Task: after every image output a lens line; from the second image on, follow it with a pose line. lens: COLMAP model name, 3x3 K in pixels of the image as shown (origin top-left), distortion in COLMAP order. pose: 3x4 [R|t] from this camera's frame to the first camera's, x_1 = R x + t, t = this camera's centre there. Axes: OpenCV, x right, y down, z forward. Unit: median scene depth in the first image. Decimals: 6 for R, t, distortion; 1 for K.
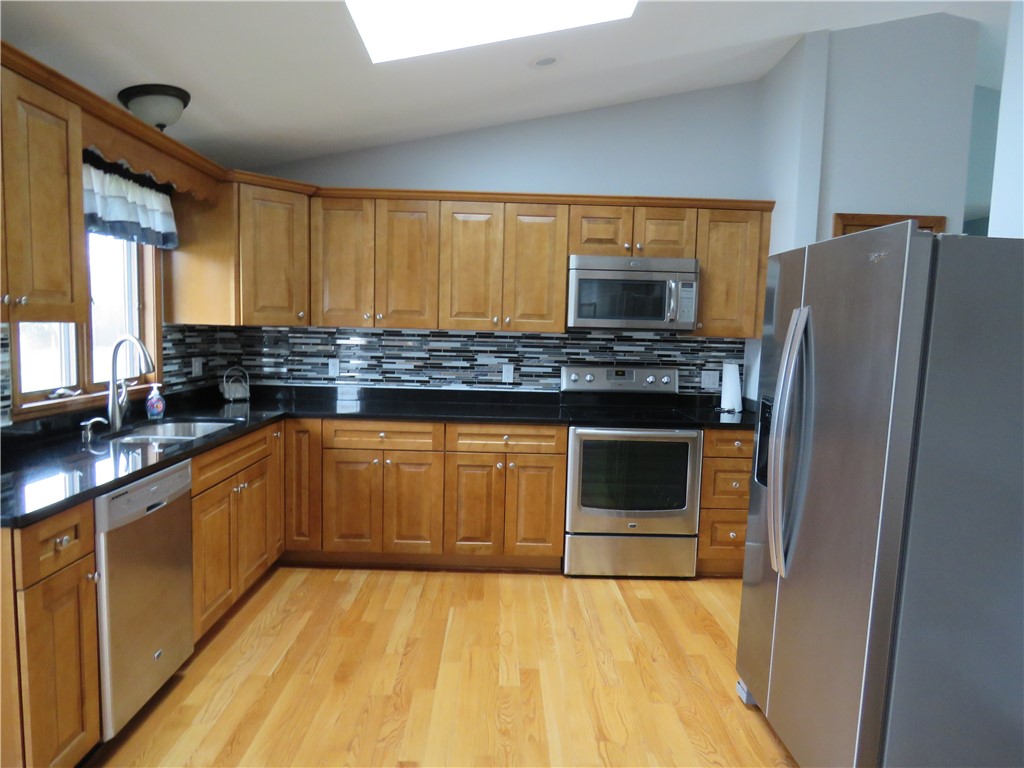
lens RADIAL K [[657.6, 0, 512.0], [0, 657.6, 384.0], [0, 0, 1]] dist [-0.001421, 0.003613]
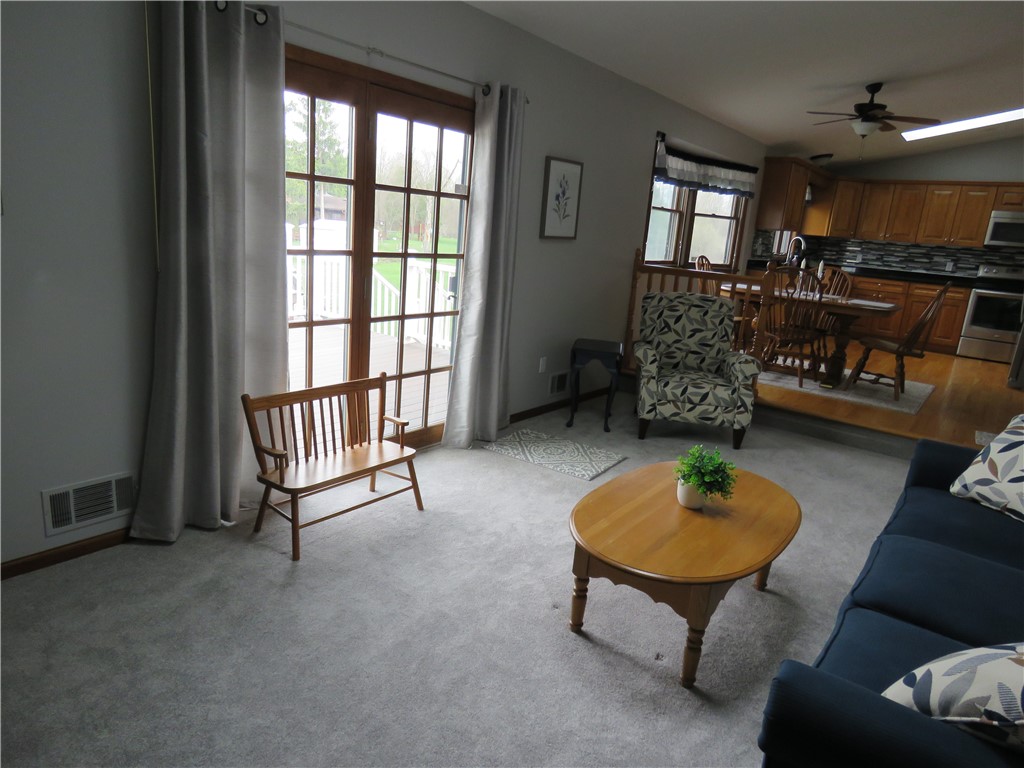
lens RADIAL K [[657.6, 0, 512.0], [0, 657.6, 384.0], [0, 0, 1]] dist [-0.001421, 0.003613]
pose [[0.779422, 0.183158, -0.599129, 0.266535], [-0.116231, 0.981984, 0.148992, 0.231967], [0.615623, -0.046490, 0.786668, -1.758926]]
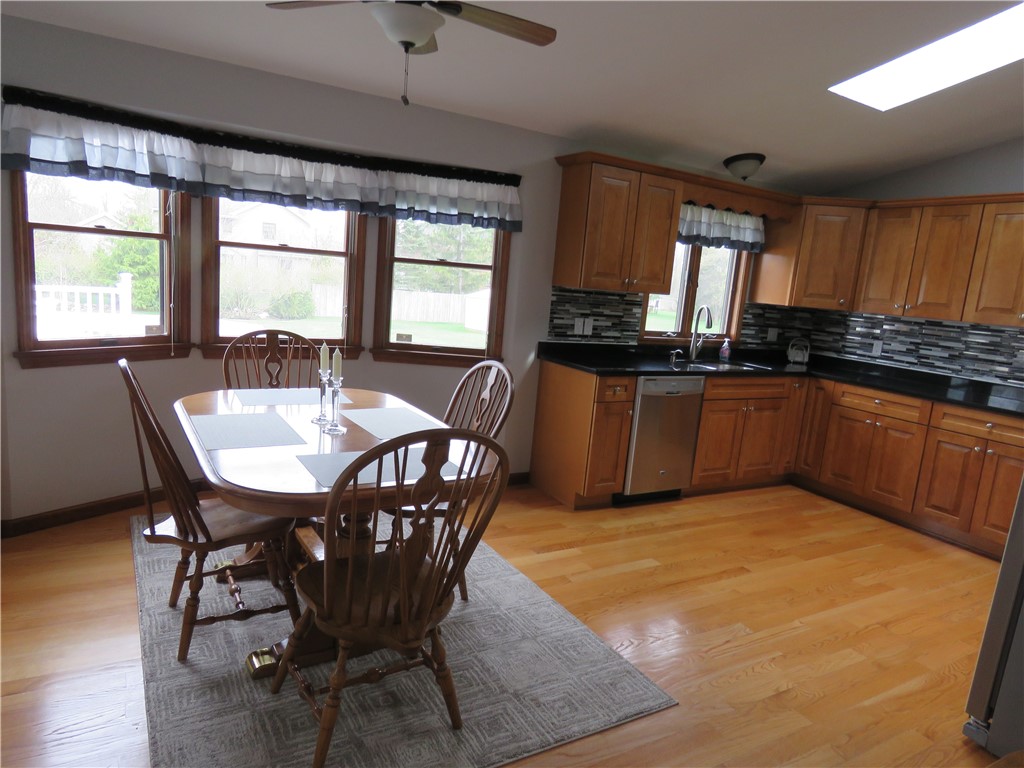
lens RADIAL K [[662.3, 0, 509.4], [0, 662.3, 390.2], [0, 0, 1]] dist [0.000957, 0.000175]
pose [[0.493033, 0.165352, -0.854153, 0.513448], [-0.150898, 0.983145, 0.103222, 0.031838], [0.856824, 0.077998, 0.509675, -0.222640]]
